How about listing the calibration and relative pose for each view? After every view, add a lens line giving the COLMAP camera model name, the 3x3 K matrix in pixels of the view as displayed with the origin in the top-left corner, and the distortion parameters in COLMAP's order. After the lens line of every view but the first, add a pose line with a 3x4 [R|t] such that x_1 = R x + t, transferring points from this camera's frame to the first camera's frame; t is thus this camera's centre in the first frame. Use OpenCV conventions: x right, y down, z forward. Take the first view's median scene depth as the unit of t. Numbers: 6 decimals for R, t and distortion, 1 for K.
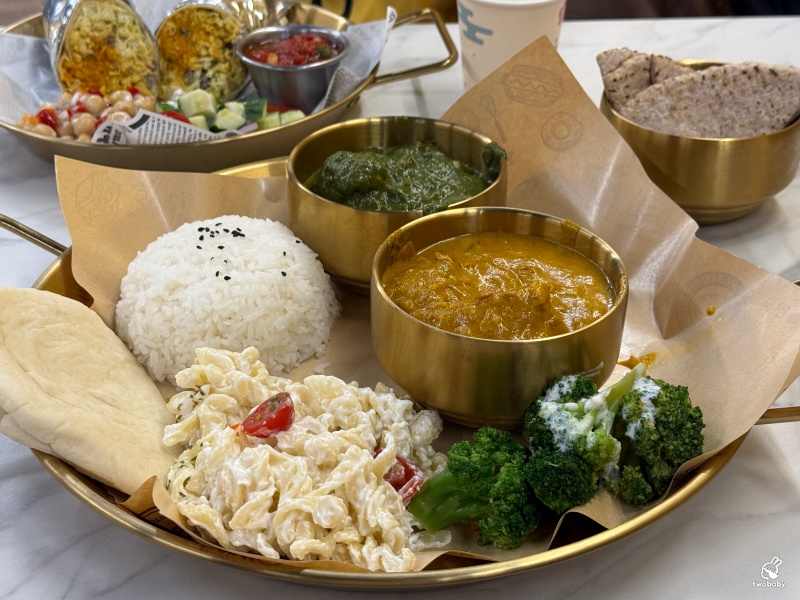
lens RADIAL K [[1247.8, 0, 414.2], [0, 1247.8, 311.8], [0, 0, 1]] dist [0.200887, -0.551140]
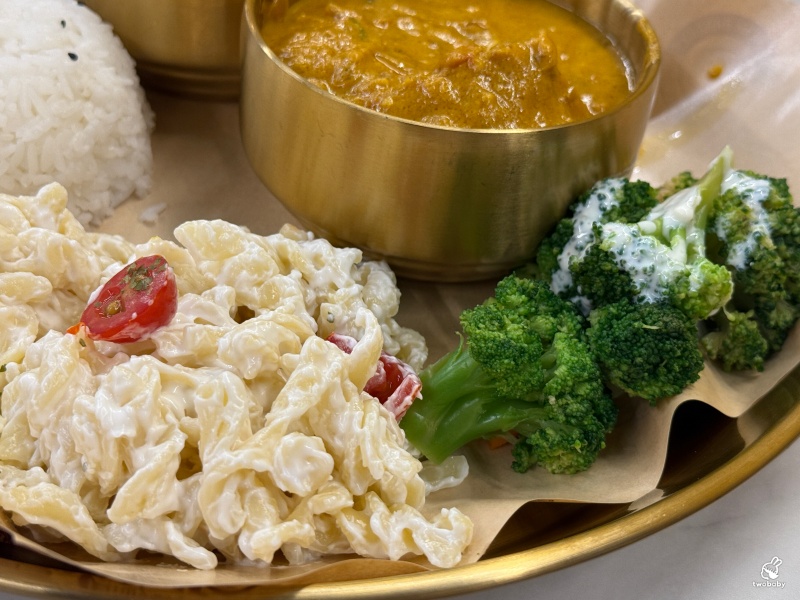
lens RADIAL K [[1247.8, 0, 414.2], [0, 1247.8, 311.8], [0, 0, 1]] dist [0.200887, -0.551140]
pose [[0.954190, -0.120191, 0.274000, -0.151388], [0.085218, 0.987011, 0.136188, 0.023738], [-0.286809, -0.106599, 0.952038, 0.450595]]
